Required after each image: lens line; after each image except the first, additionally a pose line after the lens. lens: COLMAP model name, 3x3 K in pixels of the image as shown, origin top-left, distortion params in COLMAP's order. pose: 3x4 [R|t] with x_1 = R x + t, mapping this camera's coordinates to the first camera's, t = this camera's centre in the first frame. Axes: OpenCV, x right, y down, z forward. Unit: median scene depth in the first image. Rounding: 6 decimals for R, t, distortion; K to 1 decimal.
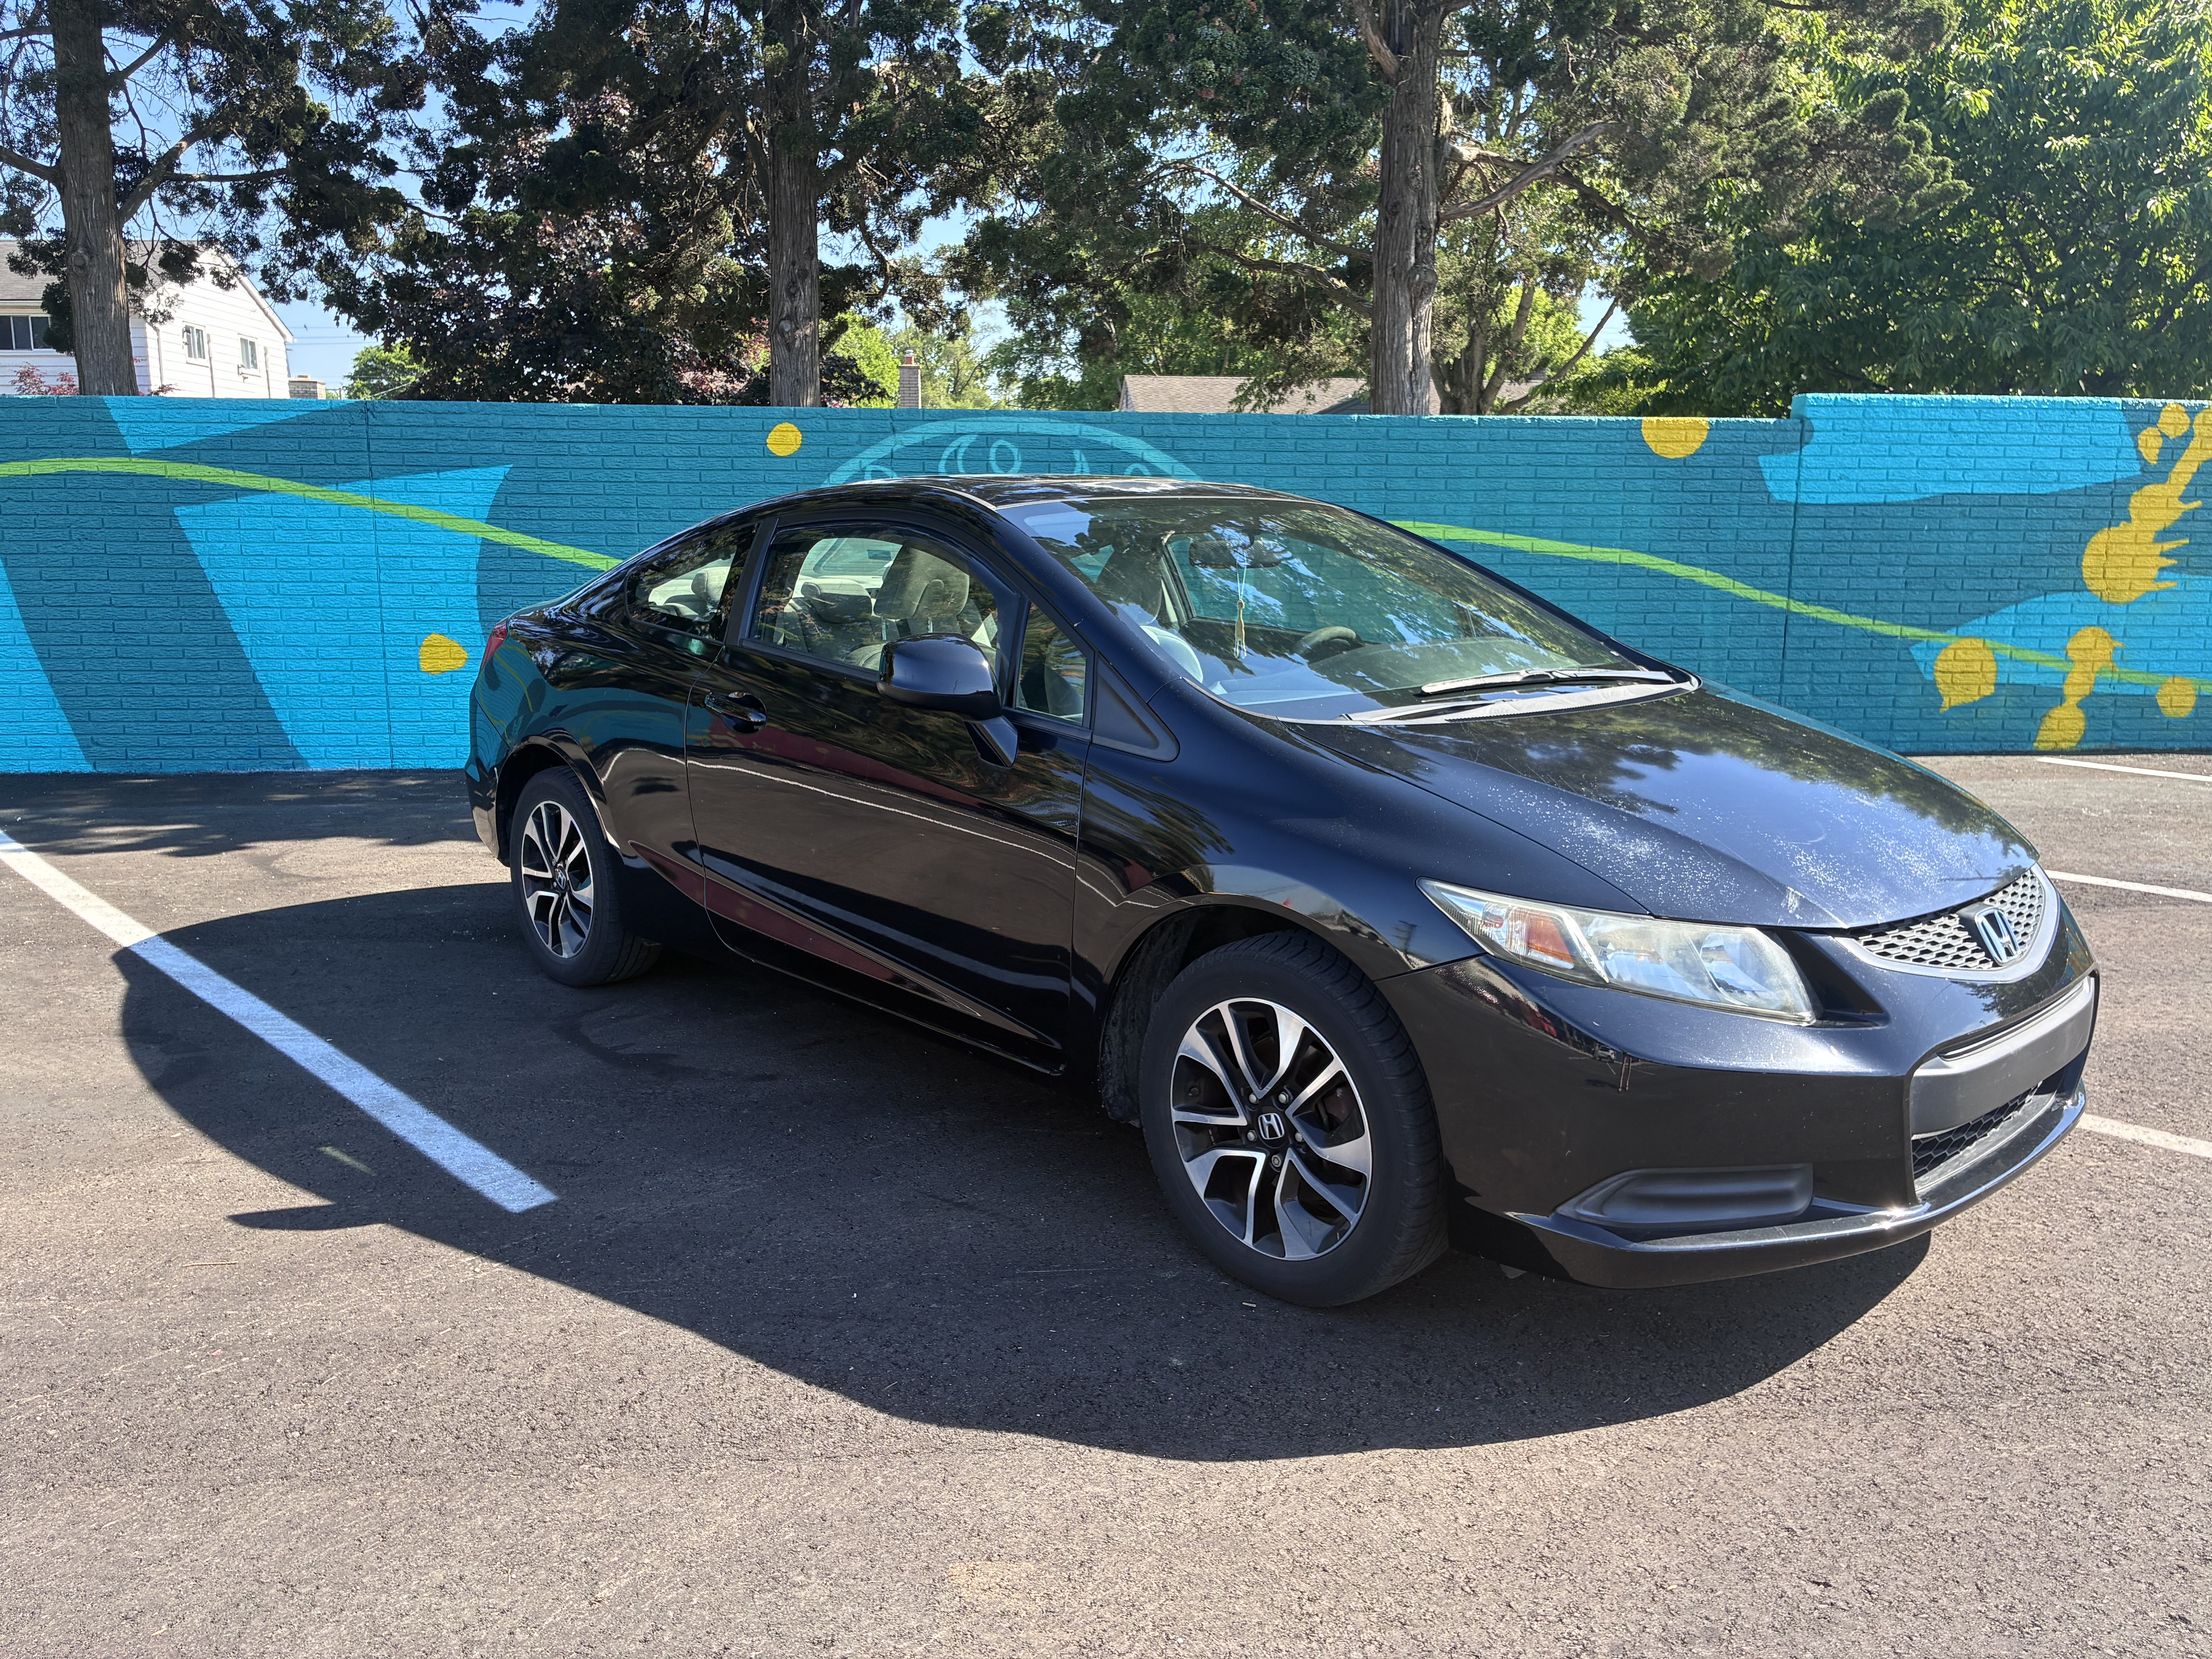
lens RADIAL K [[1704.4, 0, 1115.4], [0, 1704.4, 833.2], [0, 0, 1]] dist [0.046882, -0.070188]
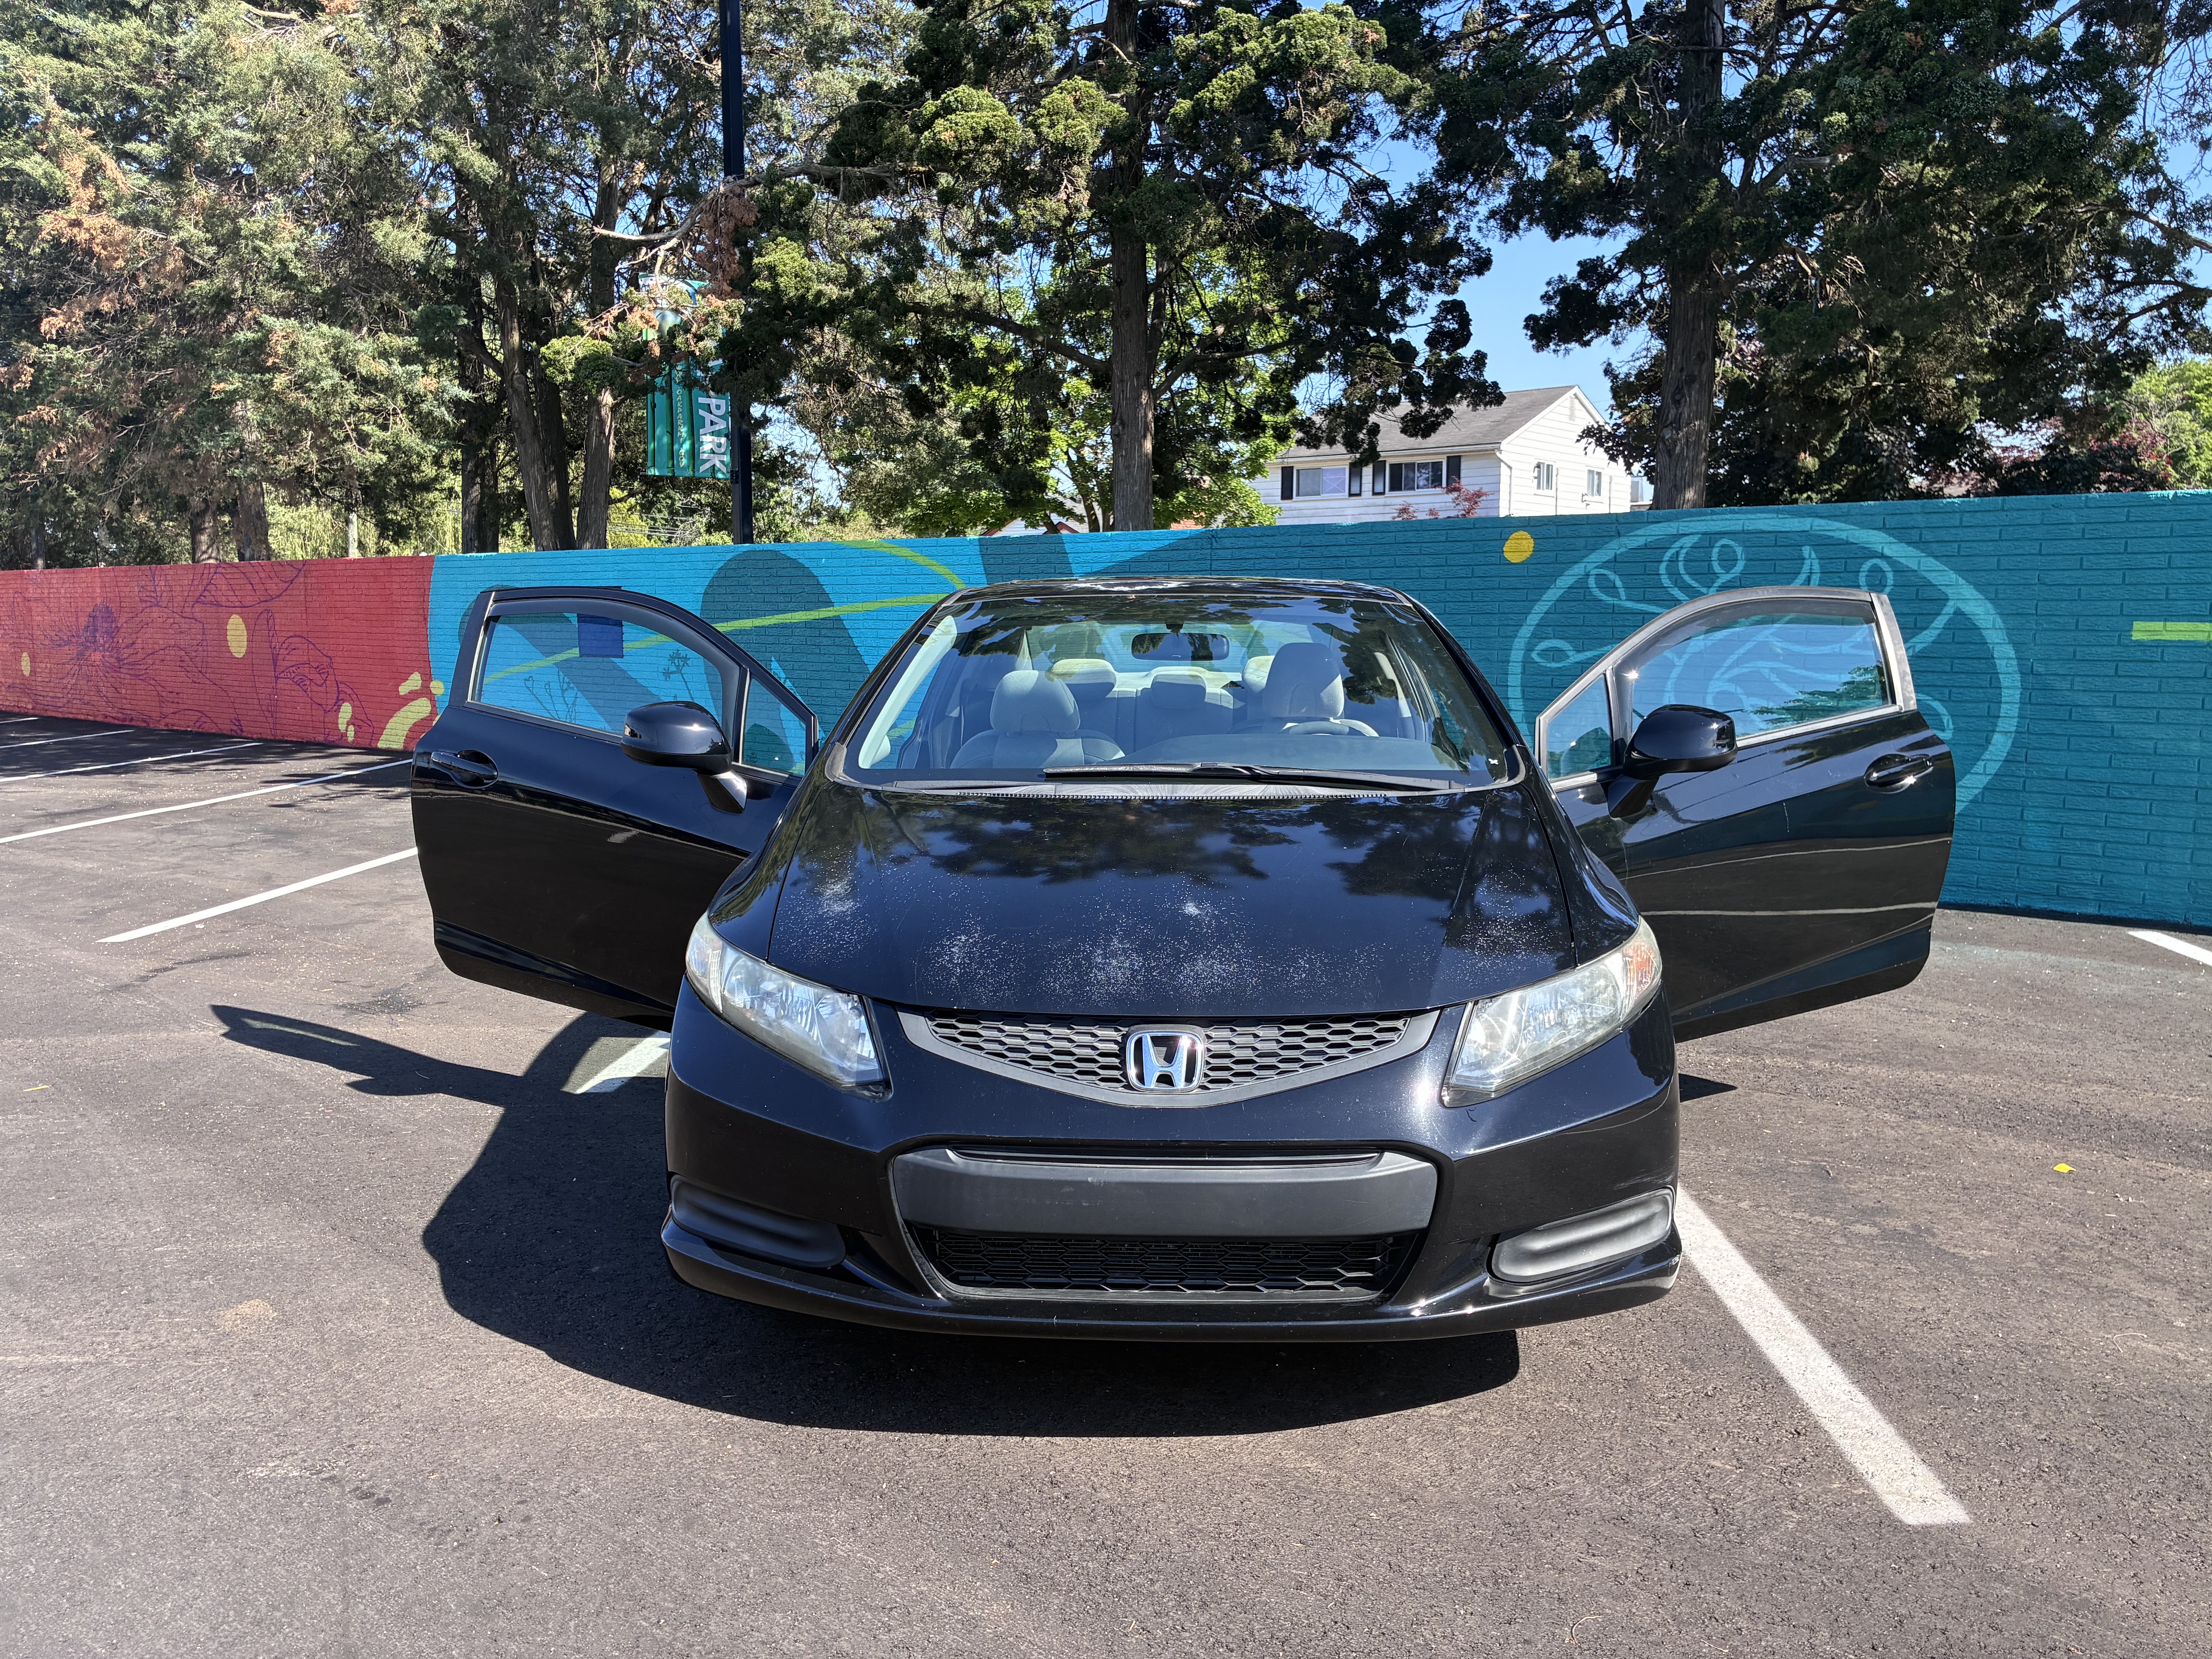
lens RADIAL K [[1705.4, 0, 1119.9], [0, 1705.4, 836.4], [0, 0, 1]] dist [0.041516, -0.060807]
pose [[0.697047, 0.087820, -0.711628, 0.594331], [-0.131888, 0.991241, -0.006860, -0.025539], [0.704792, 0.098636, 0.702523, 0.177027]]
